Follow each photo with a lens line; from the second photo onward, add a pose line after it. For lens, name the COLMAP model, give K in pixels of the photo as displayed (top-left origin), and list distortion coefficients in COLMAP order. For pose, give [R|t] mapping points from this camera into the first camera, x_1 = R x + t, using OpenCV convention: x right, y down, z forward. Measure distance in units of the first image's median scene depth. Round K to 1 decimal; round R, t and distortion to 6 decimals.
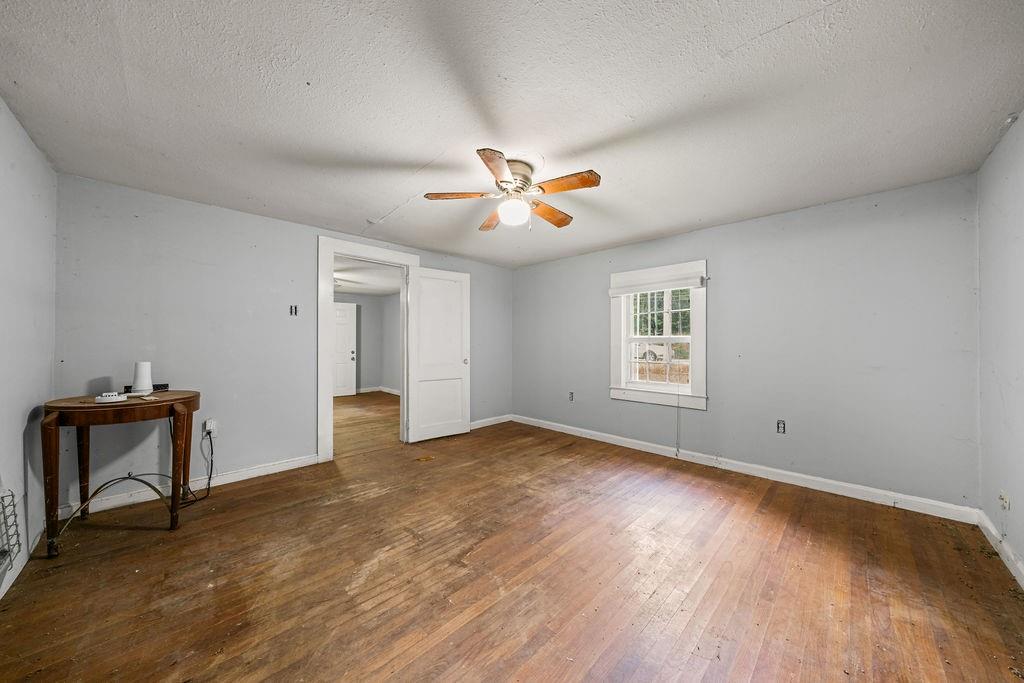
lens RADIAL K [[345.1, 0, 512.0], [0, 345.1, 341.5], [0, 0, 1]] dist [-0.001621, -0.000166]
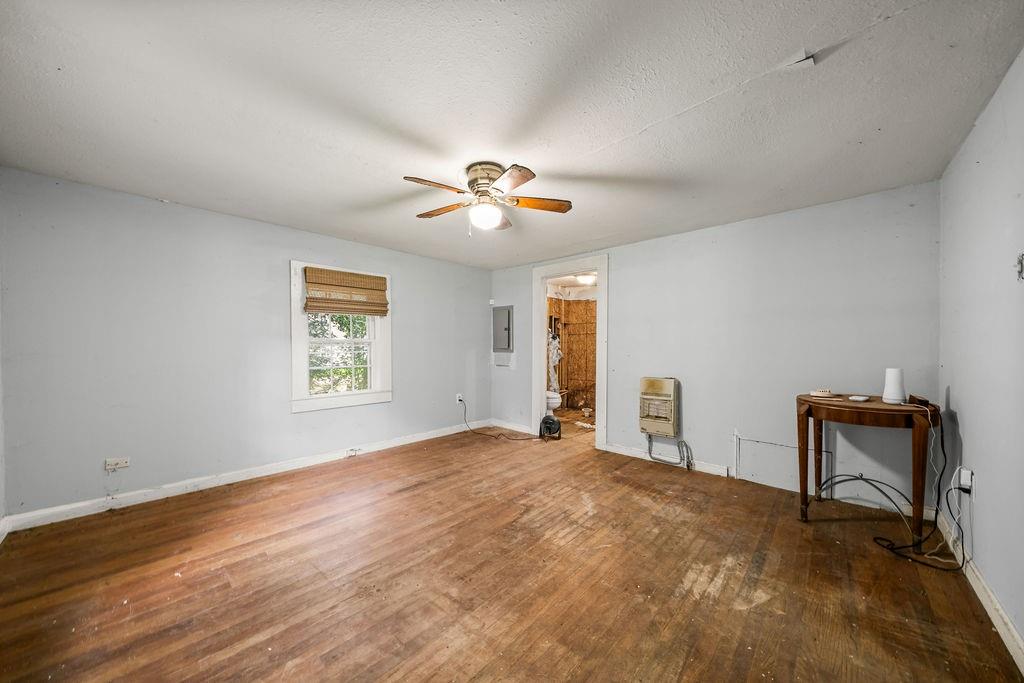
lens RADIAL K [[345.1, 0, 512.0], [0, 345.1, 341.5], [0, 0, 1]] dist [-0.001621, -0.000166]
pose [[-0.999003, -0.002739, -0.044568, -0.026231], [-0.001844, 0.999796, -0.020116, 0.010968], [0.044614, -0.020014, -0.998804, 2.084358]]
